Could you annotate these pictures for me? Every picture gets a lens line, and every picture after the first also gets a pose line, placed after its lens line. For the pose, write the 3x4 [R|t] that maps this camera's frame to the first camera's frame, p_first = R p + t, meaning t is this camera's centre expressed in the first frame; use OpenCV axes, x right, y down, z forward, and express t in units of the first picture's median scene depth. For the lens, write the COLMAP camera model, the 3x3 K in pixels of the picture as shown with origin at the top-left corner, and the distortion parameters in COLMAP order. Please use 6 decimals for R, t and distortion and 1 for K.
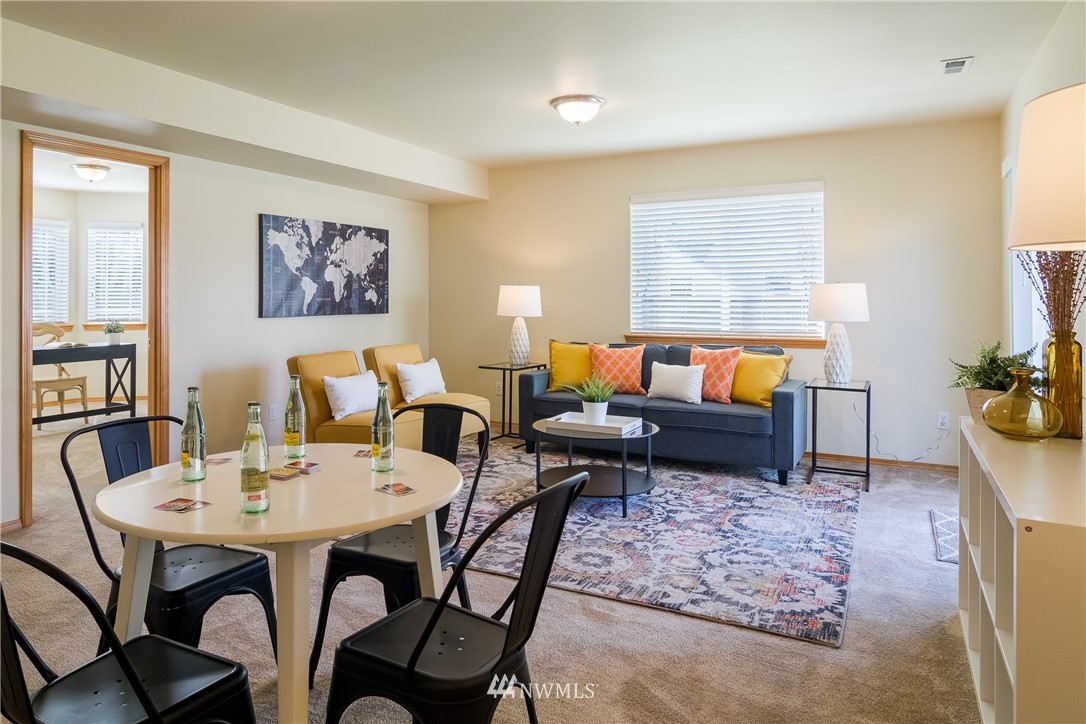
lens RADIAL K [[702.2, 0, 476.2], [0, 702.2, 301.2], [0, 0, 1]] dist [-0.006685, -0.001194]
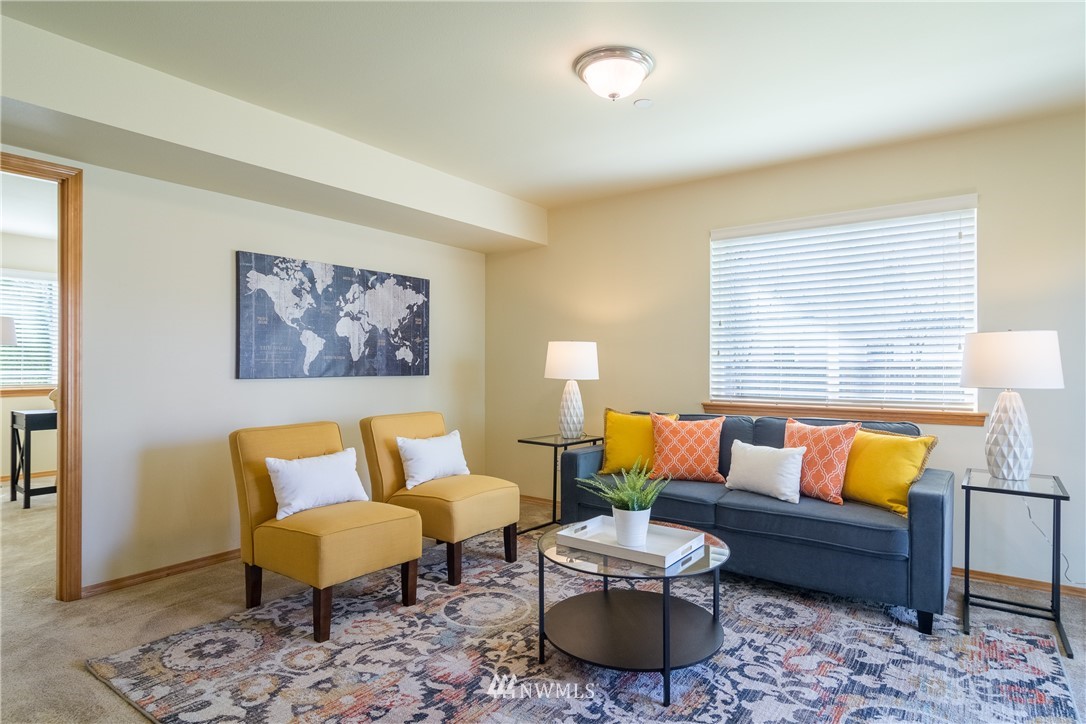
lens RADIAL K [[592.5, 0, 547.0], [0, 592.5, 370.1], [0, 0, 1]] dist [-0.001477, 0.002886]
pose [[0.994978, 0.003855, -0.100022, 0.128590], [-0.003573, 0.999989, 0.002998, 0.011024], [0.100032, -0.002625, 0.994981, 0.385086]]
